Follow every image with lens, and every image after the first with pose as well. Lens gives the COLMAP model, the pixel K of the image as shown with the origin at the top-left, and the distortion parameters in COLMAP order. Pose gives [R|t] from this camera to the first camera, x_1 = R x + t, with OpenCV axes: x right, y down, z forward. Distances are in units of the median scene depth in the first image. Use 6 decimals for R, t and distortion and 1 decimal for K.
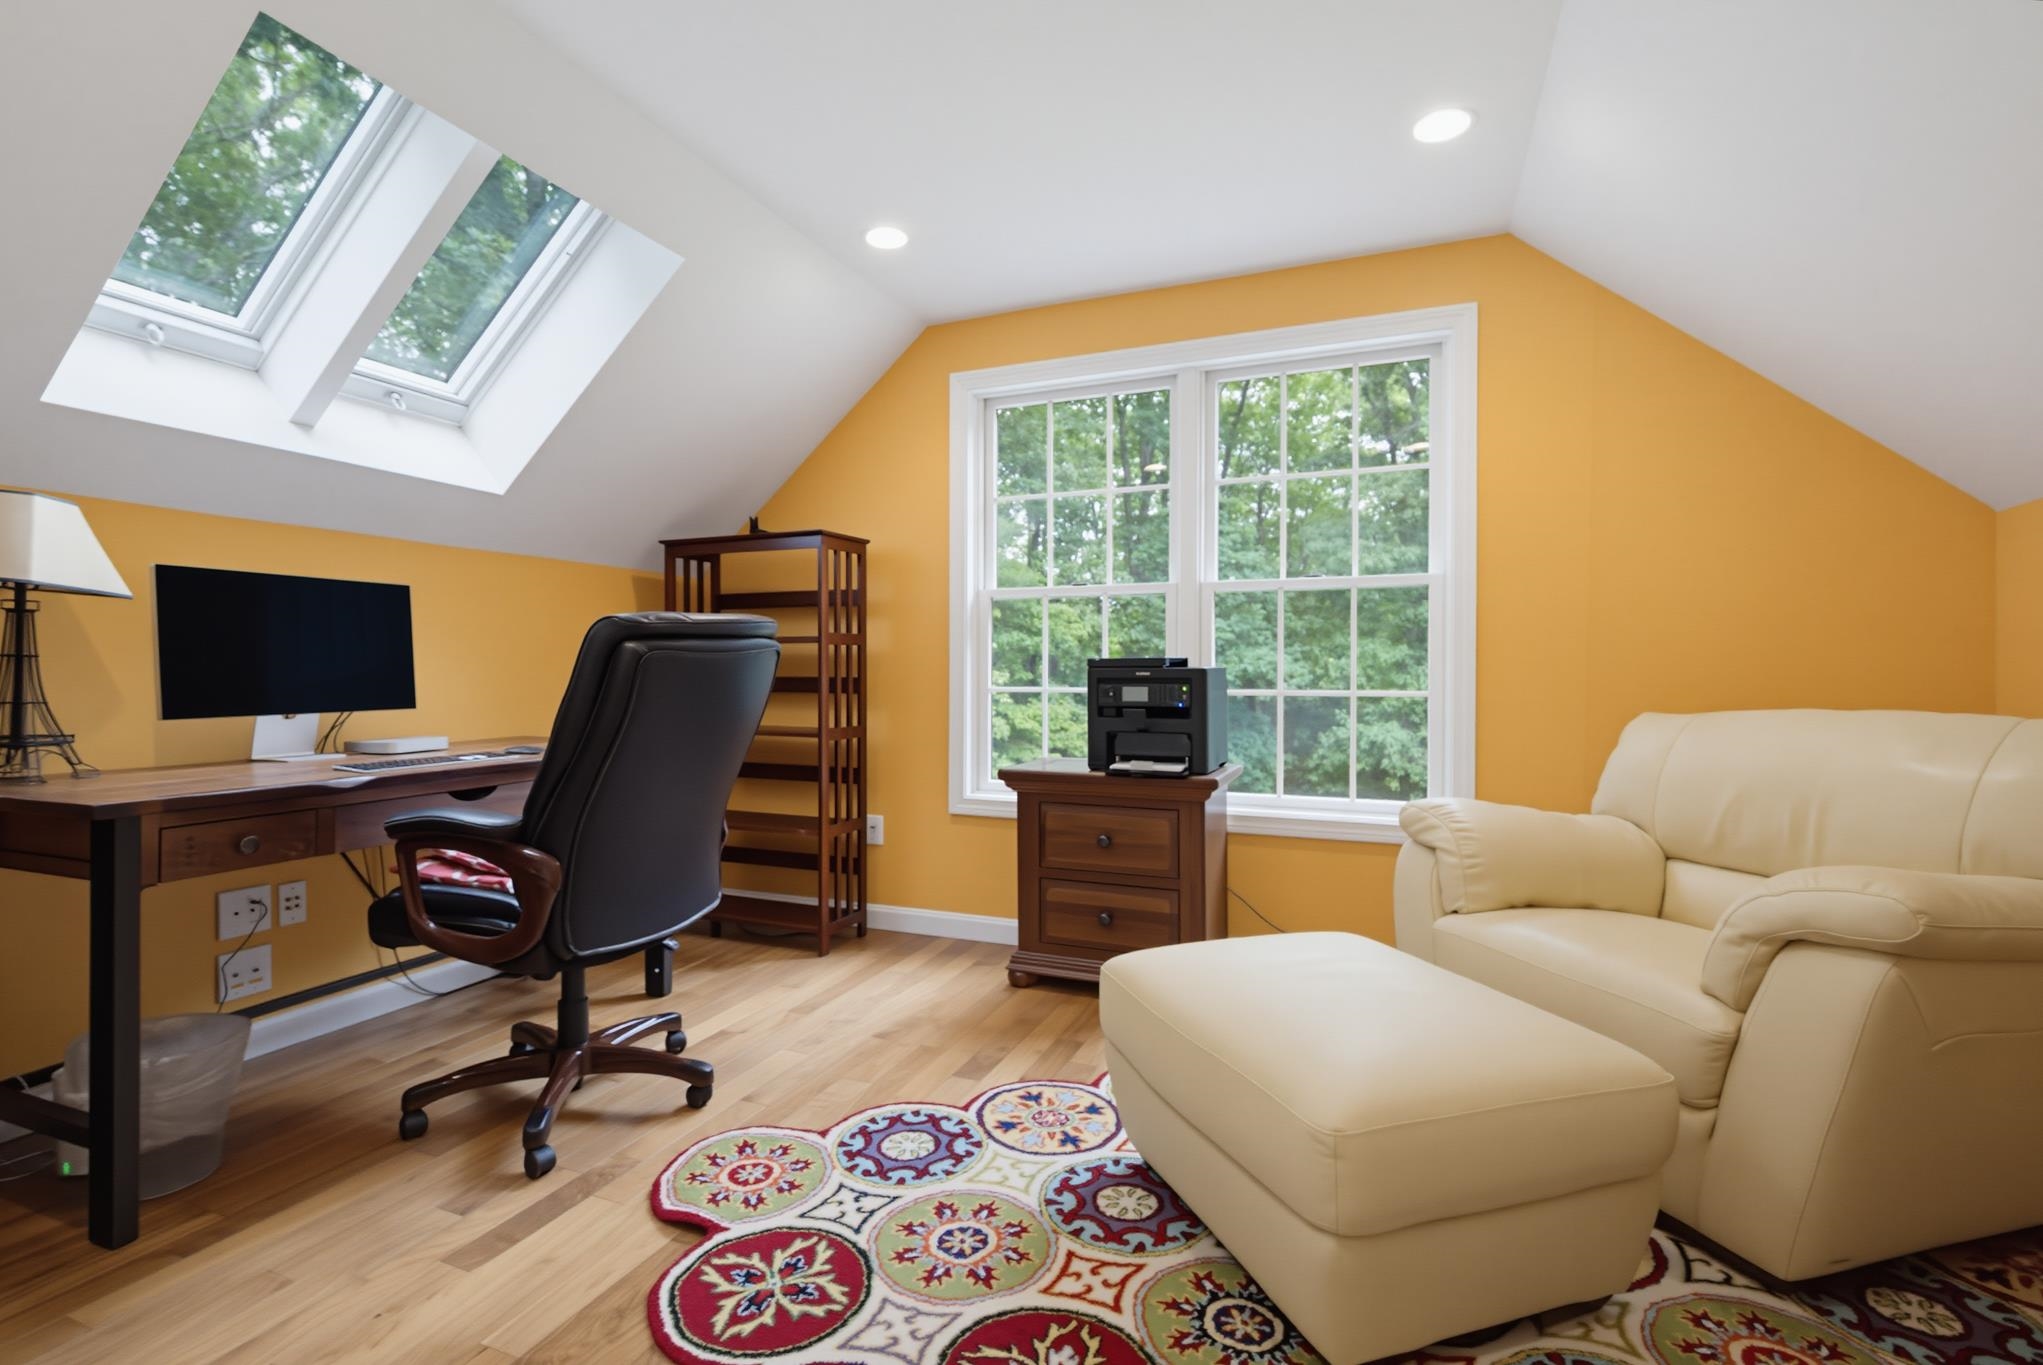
lens RADIAL K [[936.6, 0, 1019.1], [0, 936.6, 679.4], [0, 0, 1]] dist [0.001335, 0.000941]
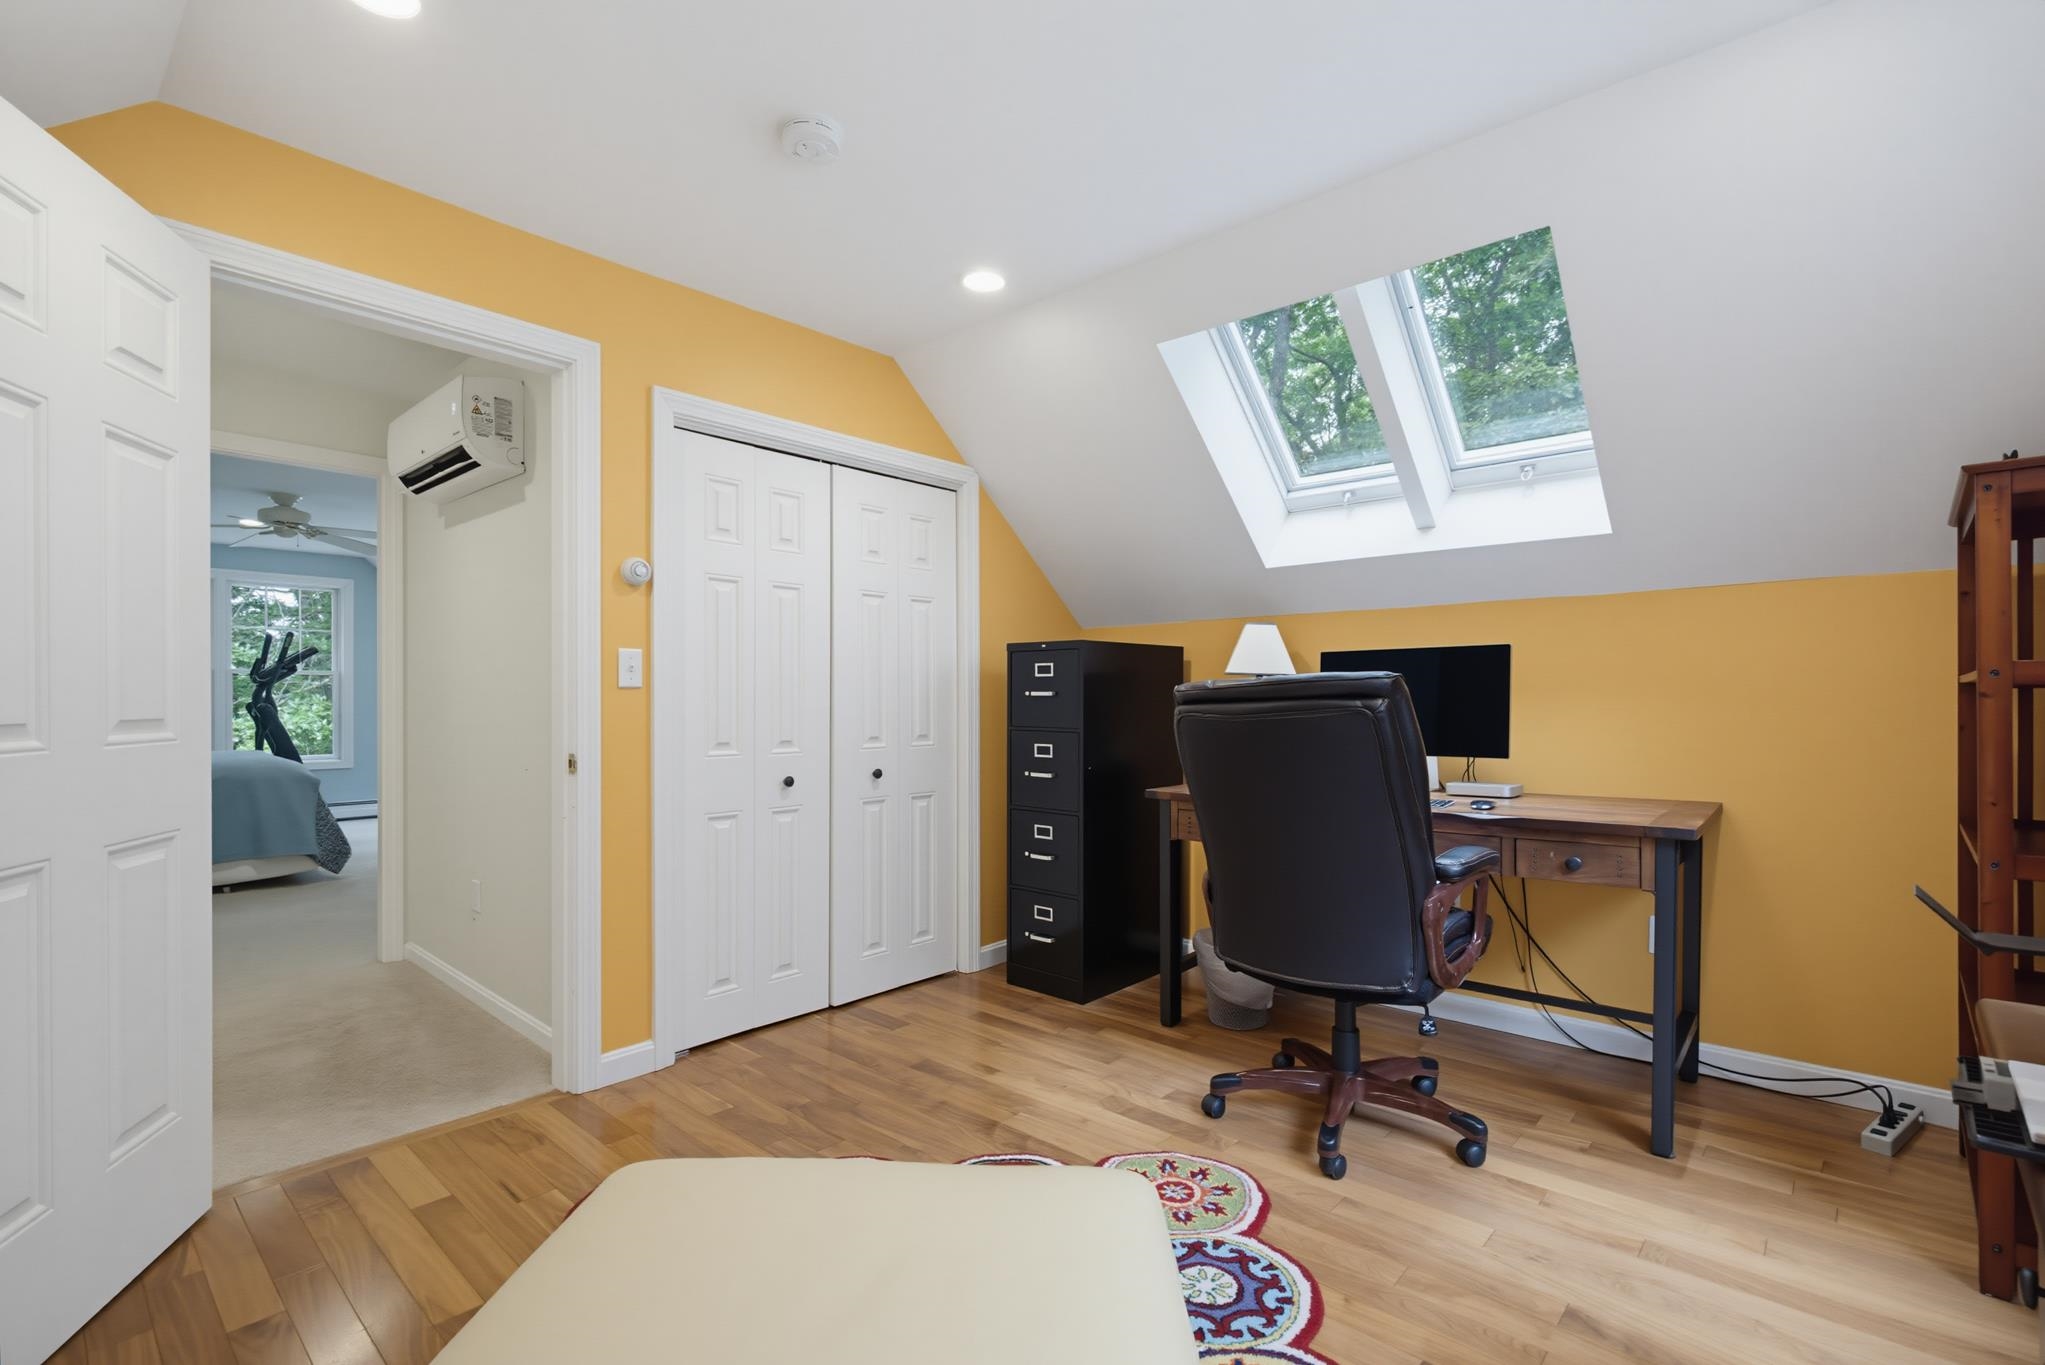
lens RADIAL K [[937.6, 0, 1020.1], [0, 937.6, 695.3], [0, 0, 1]] dist [0.001335, 0.000941]
pose [[-0.350905, -0.009839, -0.936359, 0.715010], [-0.005212, 0.999950, -0.008554, -0.035610], [0.936396, 0.001879, -0.350939, 1.077601]]
